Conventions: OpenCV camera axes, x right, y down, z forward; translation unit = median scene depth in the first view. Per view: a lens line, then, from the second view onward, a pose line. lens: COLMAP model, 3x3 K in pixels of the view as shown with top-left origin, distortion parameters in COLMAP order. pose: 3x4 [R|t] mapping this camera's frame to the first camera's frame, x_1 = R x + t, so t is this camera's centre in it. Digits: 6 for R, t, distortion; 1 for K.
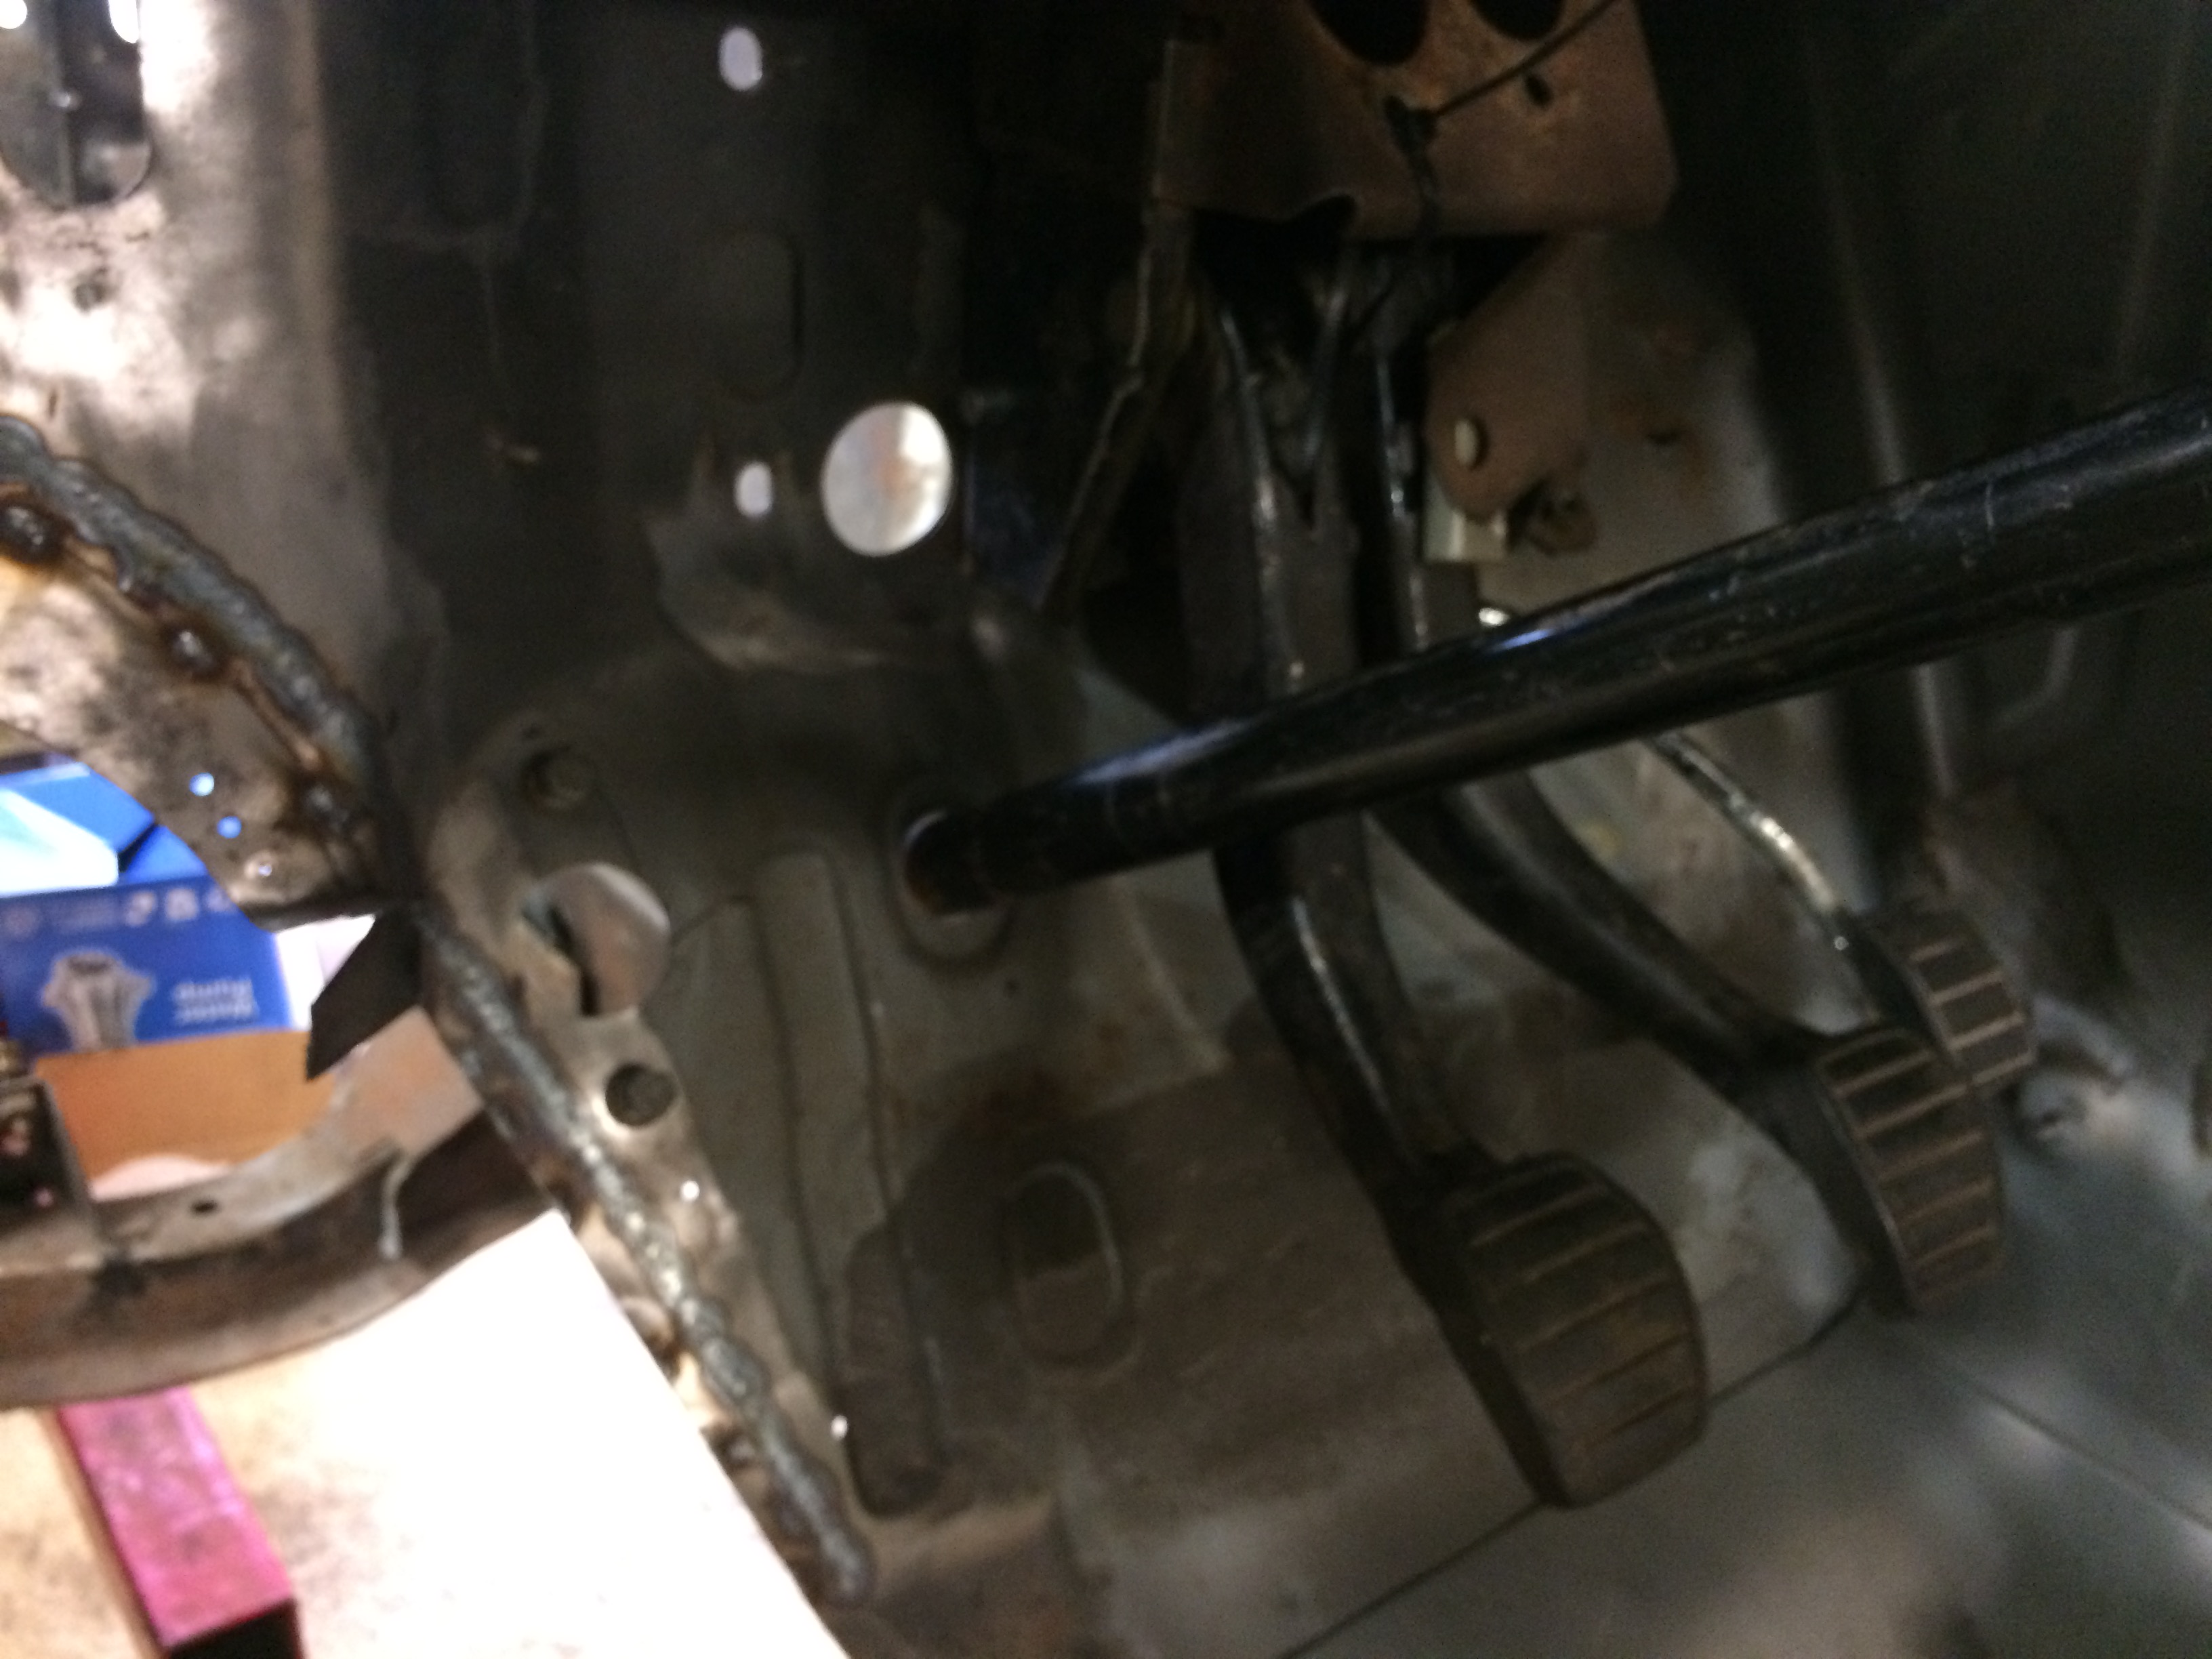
lens RADIAL K [[2063.9, 0, 1123.4], [0, 2063.9, 827.9], [0, 0, 1]] dist [0.093338, -0.026346]
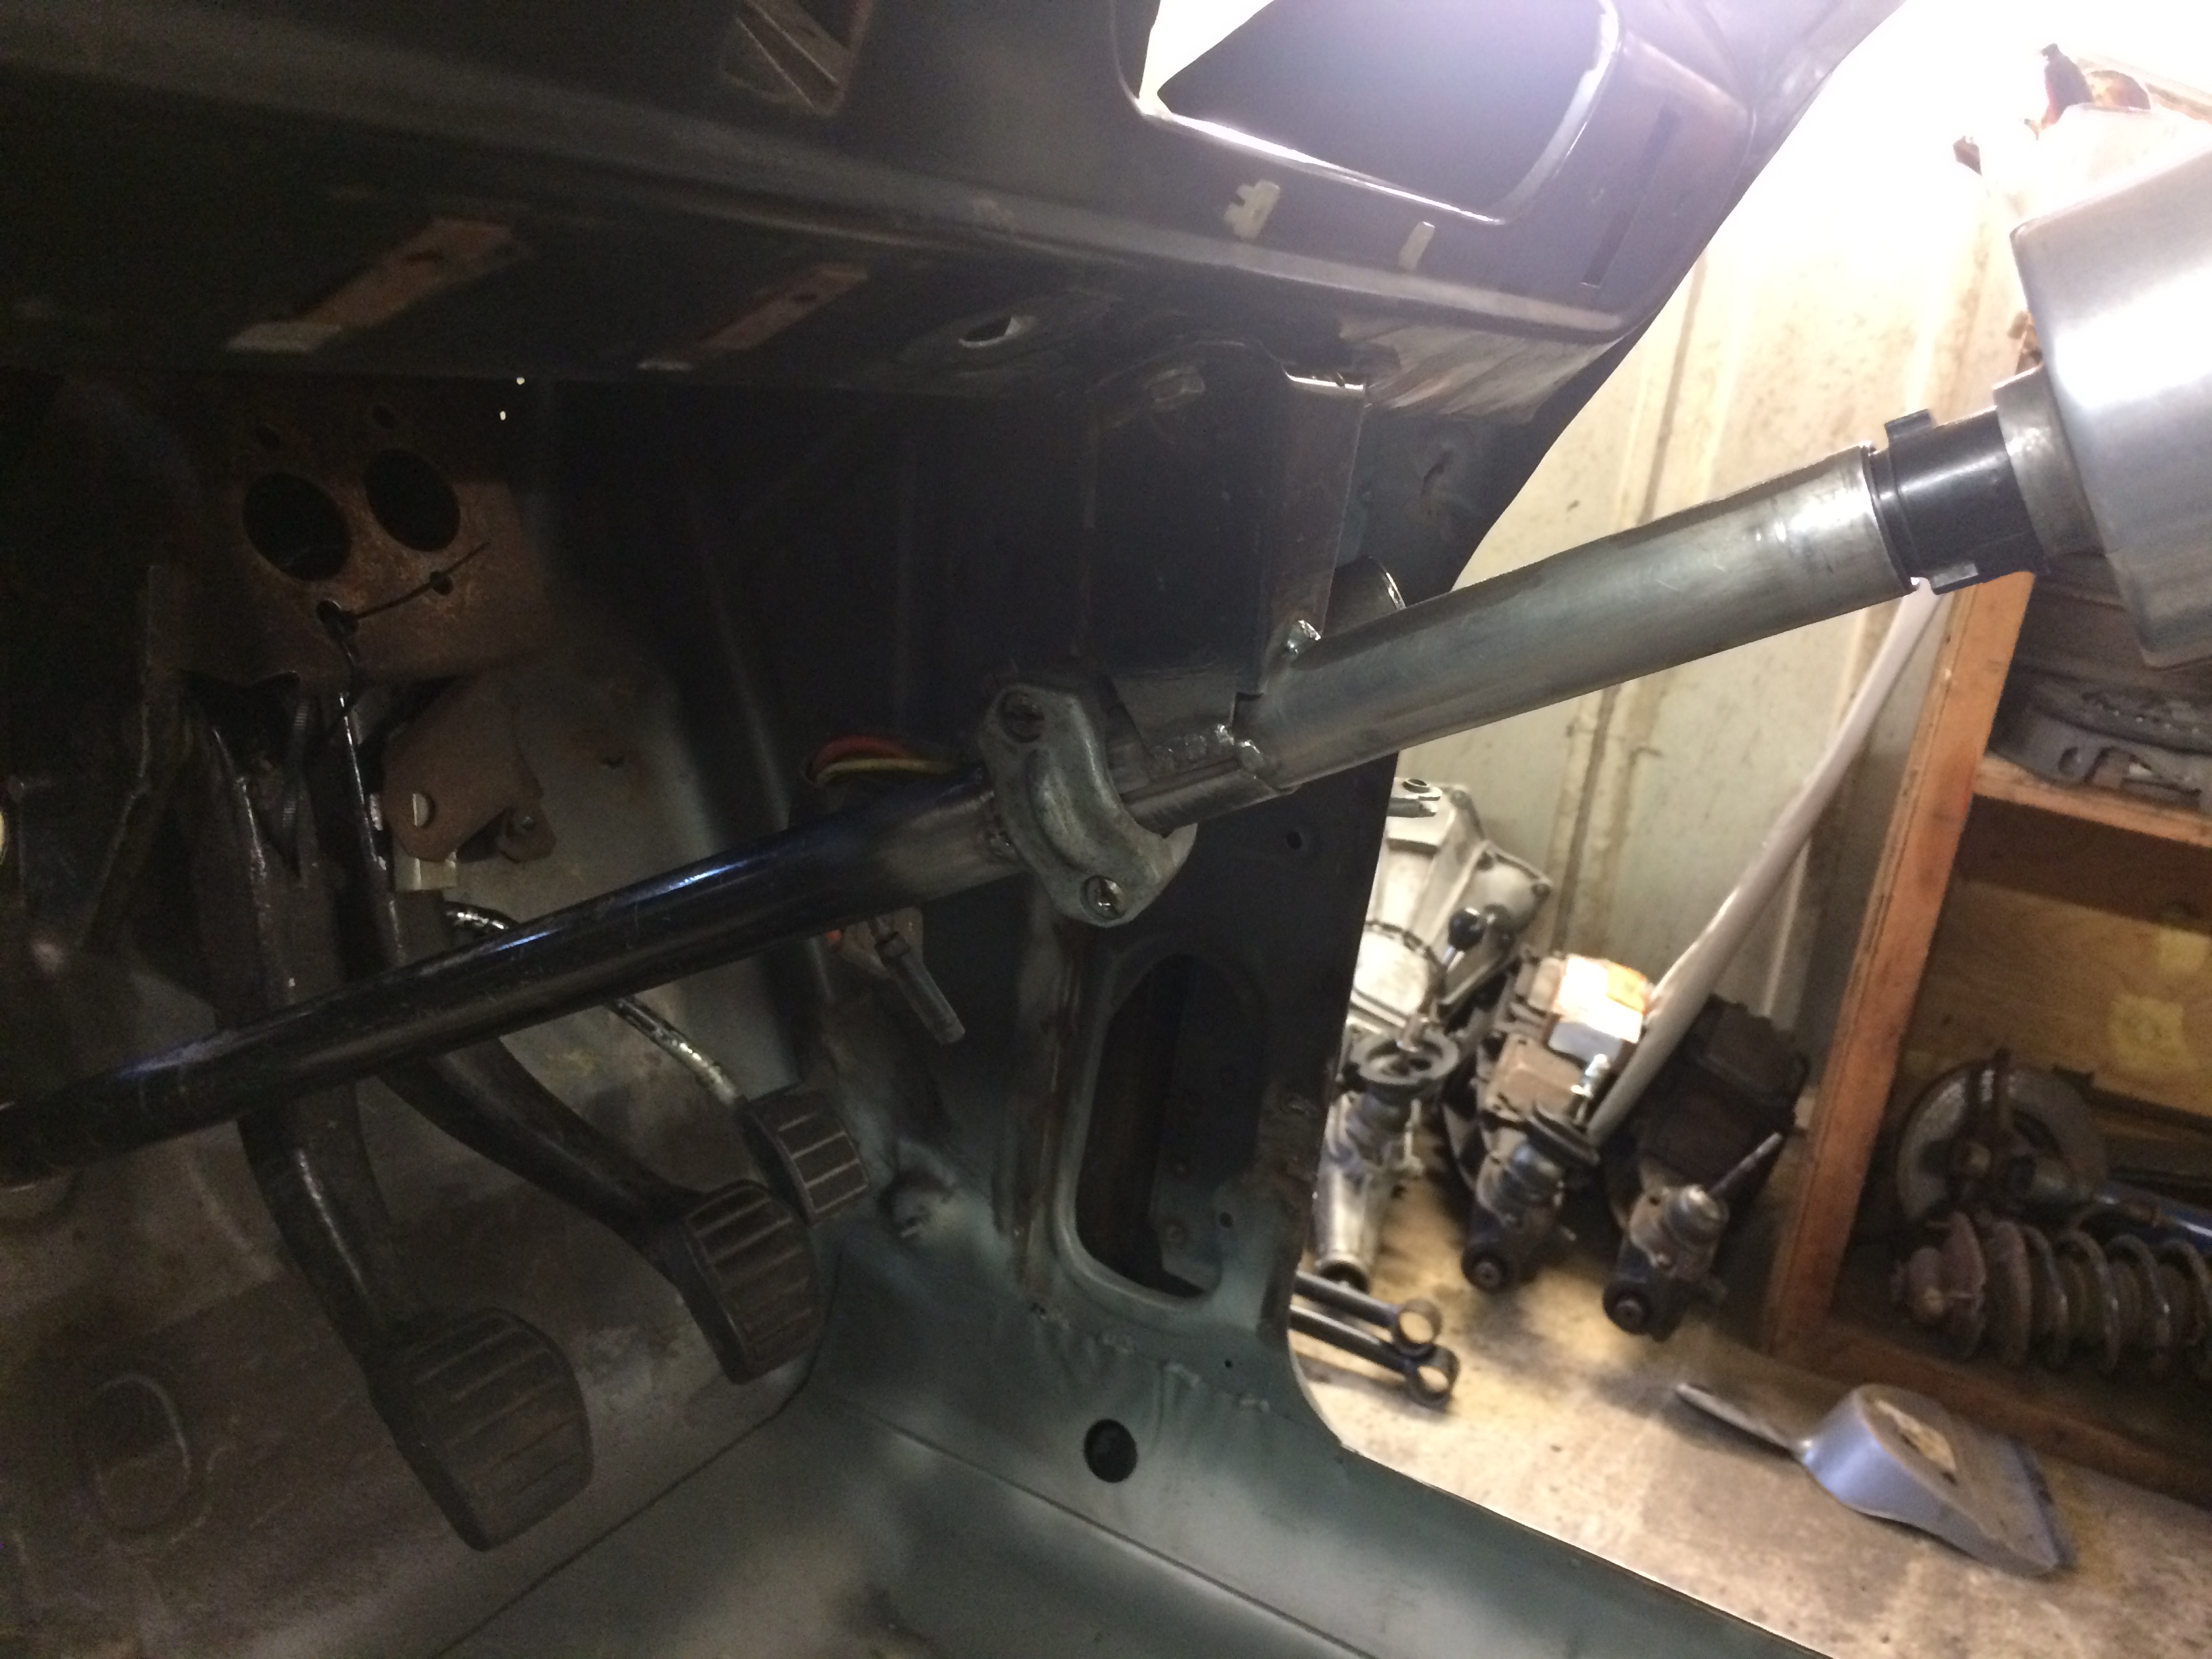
lens RADIAL K [[1942.8, 0, 1104.3], [0, 1942.8, 830.2], [0, 0, 1]] dist [0.083369, -0.071530]
pose [[0.922012, -0.052250, 0.383619, 0.081915], [0.080160, 0.995144, -0.057121, -0.056570], [-0.378772, 0.083417, 0.921723, -0.408280]]
